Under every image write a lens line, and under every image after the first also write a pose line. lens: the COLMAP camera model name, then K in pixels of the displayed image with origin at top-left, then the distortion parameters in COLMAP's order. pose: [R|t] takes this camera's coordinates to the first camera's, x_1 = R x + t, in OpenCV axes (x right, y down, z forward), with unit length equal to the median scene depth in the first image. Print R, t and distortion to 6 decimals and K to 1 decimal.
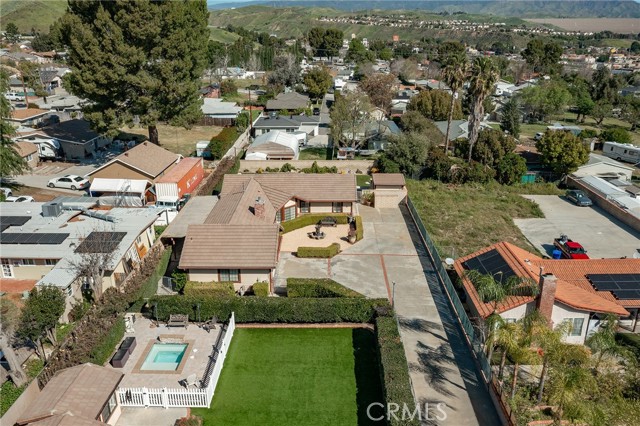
lens RADIAL K [[513.1, 0, 321.5], [0, 513.1, 209.3], [0, 0, 1]] dist [-0.017817, 0.002392]
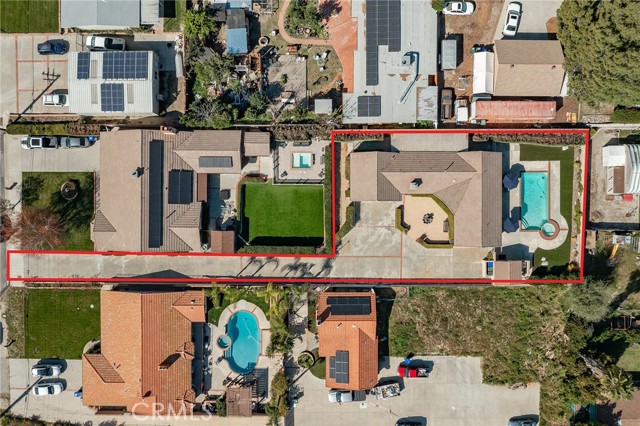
lens RADIAL K [[513.1, 0, 321.5], [0, 513.1, 209.3], [0, 0, 1]] dist [-0.017817, 0.002392]
pose [[0.014890, 0.999668, 0.021039, -0.055822], [-0.328222, -0.014989, 0.944482, -0.962070], [0.944483, -0.020969, 0.327889, 0.123497]]
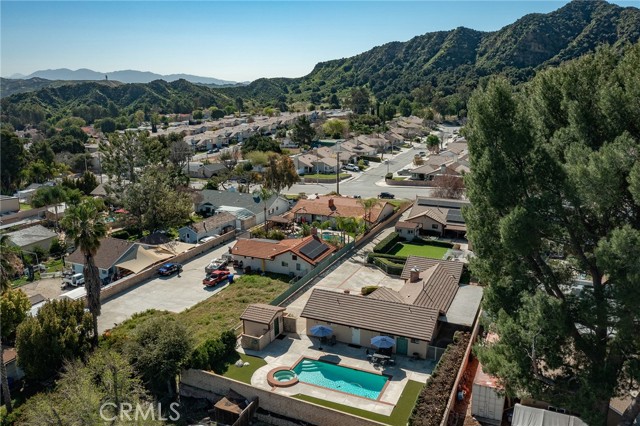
lens RADIAL K [[513.1, 0, 321.5], [0, 513.1, 209.3], [0, 0, 1]] dist [-0.017817, 0.002392]
pose [[-0.916656, -0.085484, 0.390428, -0.272630], [0.139462, 0.847049, 0.512892, -0.588097], [-0.374555, 0.524595, -0.764532, 1.359309]]
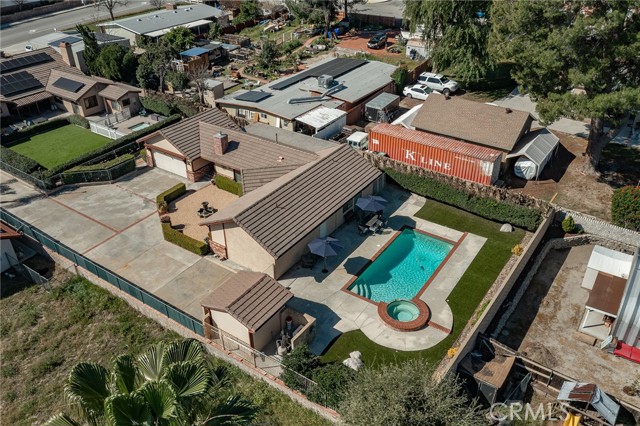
lens RADIAL K [[513.1, 0, 321.5], [0, 513.1, 209.3], [0, 0, 1]] dist [-0.017817, 0.002392]
pose [[-0.556216, 0.445234, -0.701706, 0.344629], [-0.265673, 0.704797, 0.657784, -0.403330], [0.787428, 0.552294, -0.273732, 0.989950]]
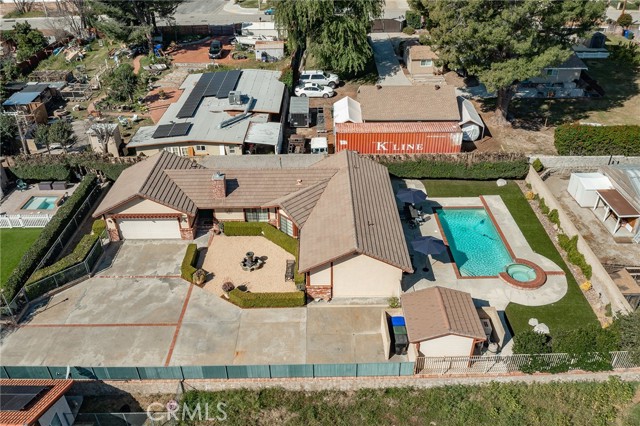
lens RADIAL K [[513.1, 0, 321.5], [0, 513.1, 209.3], [0, 0, 1]] dist [-0.017817, 0.002392]
pose [[0.017982, 0.532732, -0.846093, 0.414472], [-0.321970, 0.804238, 0.499536, -0.296639], [0.946579, 0.263434, 0.185986, 0.672958]]
